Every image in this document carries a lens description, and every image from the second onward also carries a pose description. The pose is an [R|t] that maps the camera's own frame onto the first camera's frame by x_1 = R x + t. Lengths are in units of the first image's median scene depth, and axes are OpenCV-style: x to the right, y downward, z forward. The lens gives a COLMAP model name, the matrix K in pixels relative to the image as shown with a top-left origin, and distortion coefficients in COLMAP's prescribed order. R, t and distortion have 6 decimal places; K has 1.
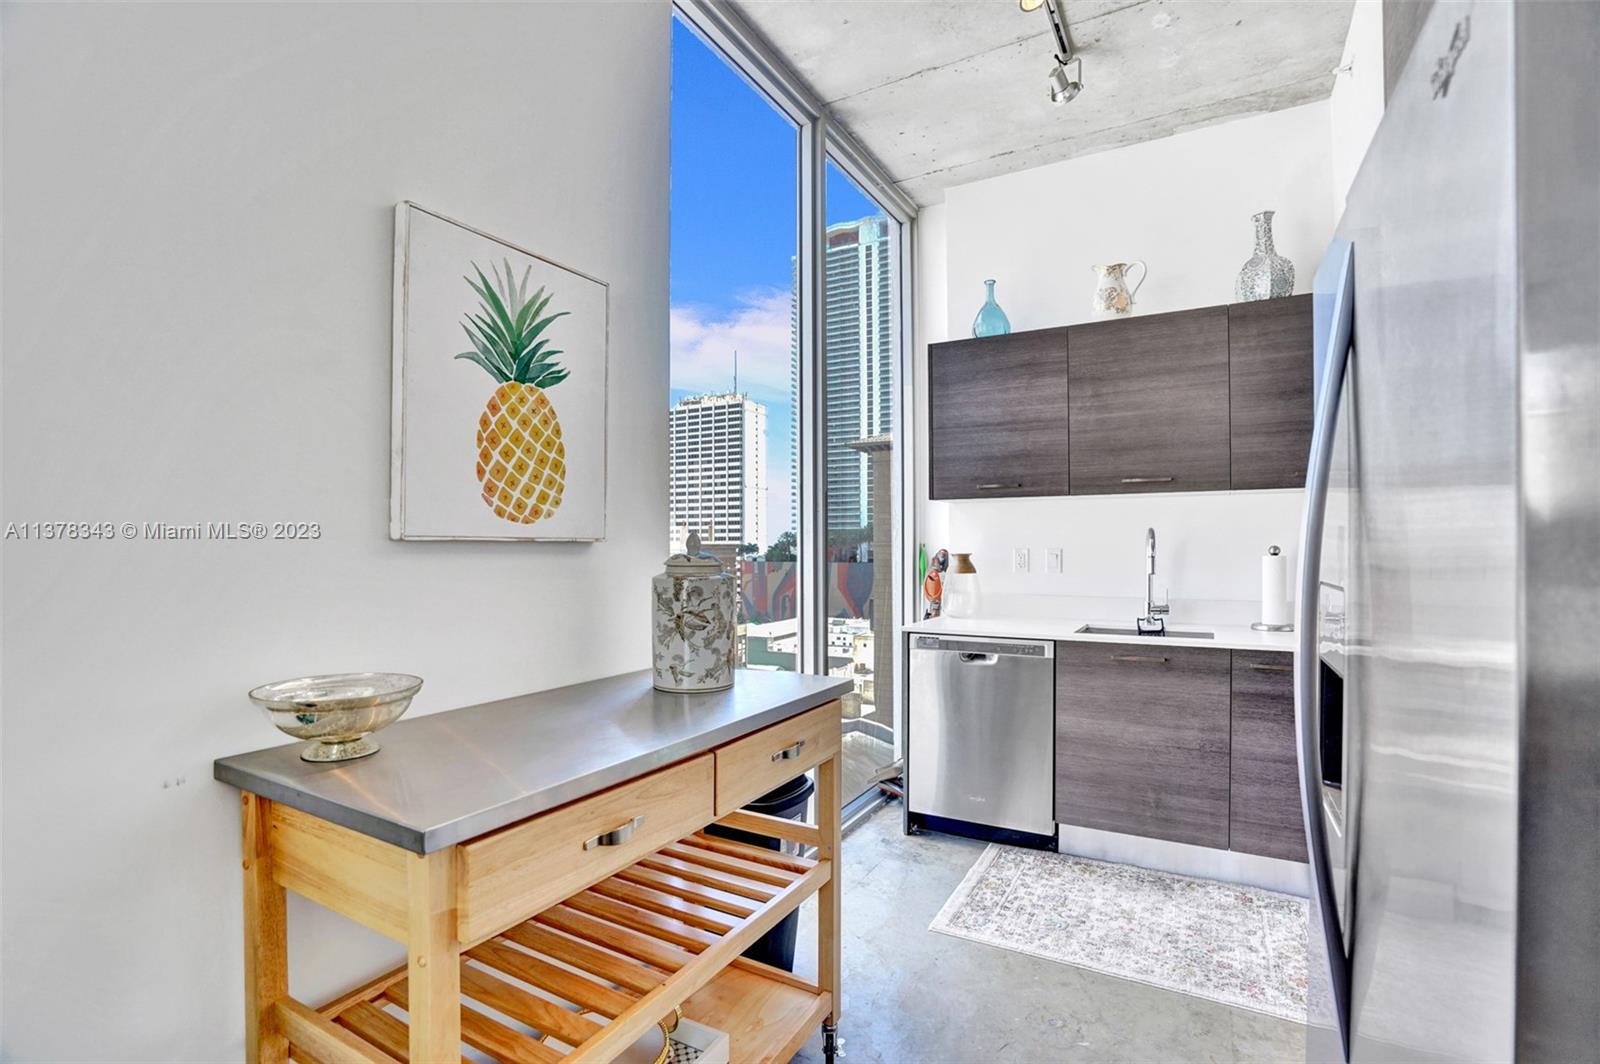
lens RADIAL K [[760.4, 0, 800.0], [0, 760.4, 545.4], [0, 0, 1]] dist [-0.057588, 0.030331]
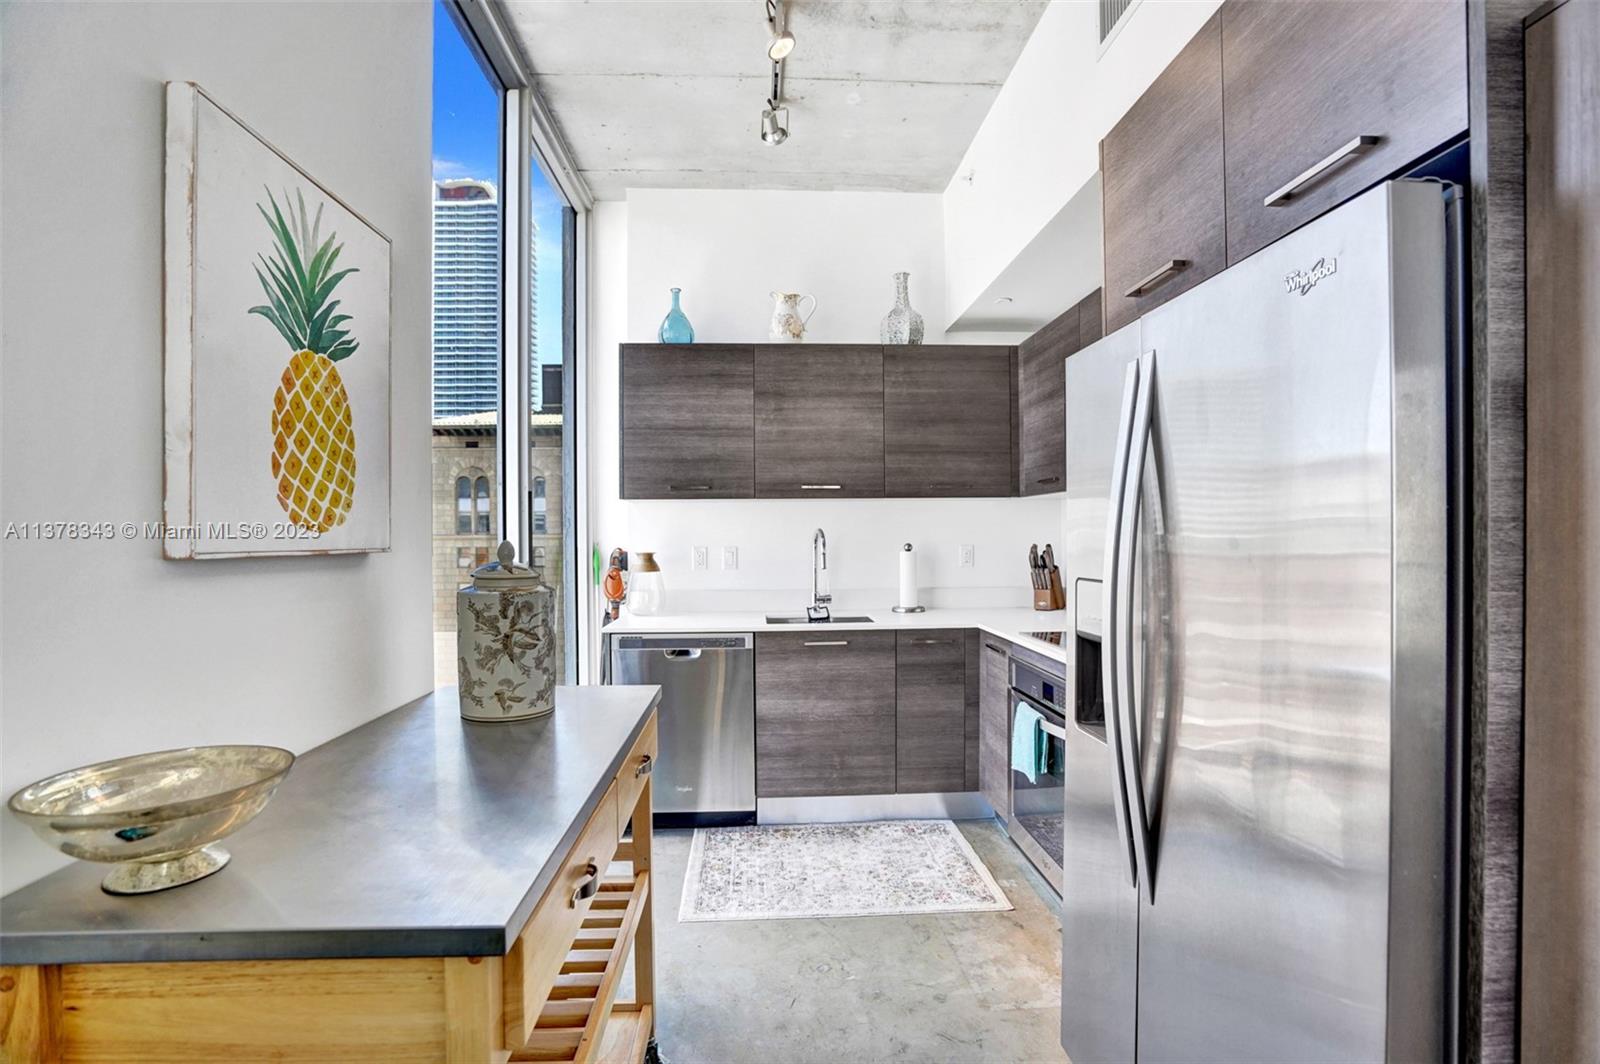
lens RADIAL K [[760.7, 0, 799.1], [0, 760.7, 542.7], [0, 0, 1]] dist [-0.060234, 0.029651]
pose [[0.839208, -0.008847, 0.543738, -0.219437], [0.005163, 0.999952, 0.008301, -0.013028], [-0.543786, -0.004159, 0.839214, 0.045898]]
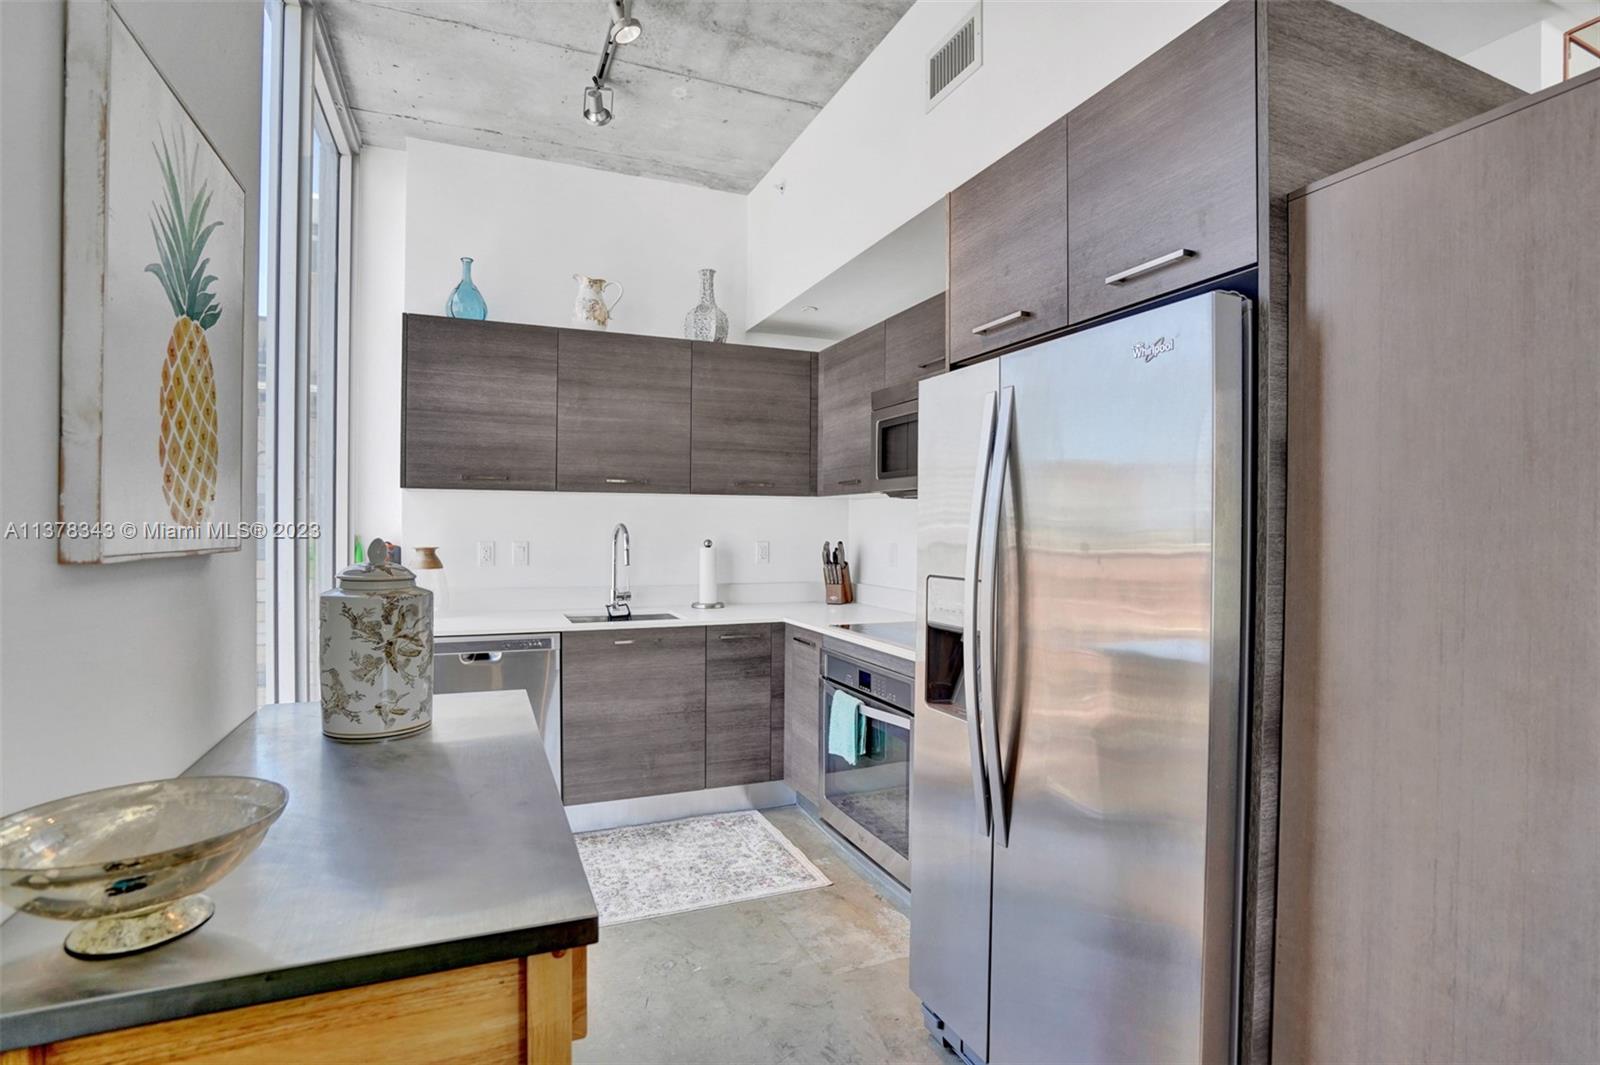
lens RADIAL K [[793.0, 0, 806.1], [0, 793.0, 536.2], [0, 0, 1]] dist [-0.062130, 0.033517]
pose [[0.599492, -0.001996, 0.800378, -0.351075], [-0.008654, 0.999922, 0.008975, -0.020055], [-0.800334, -0.012307, 0.599428, 0.089053]]
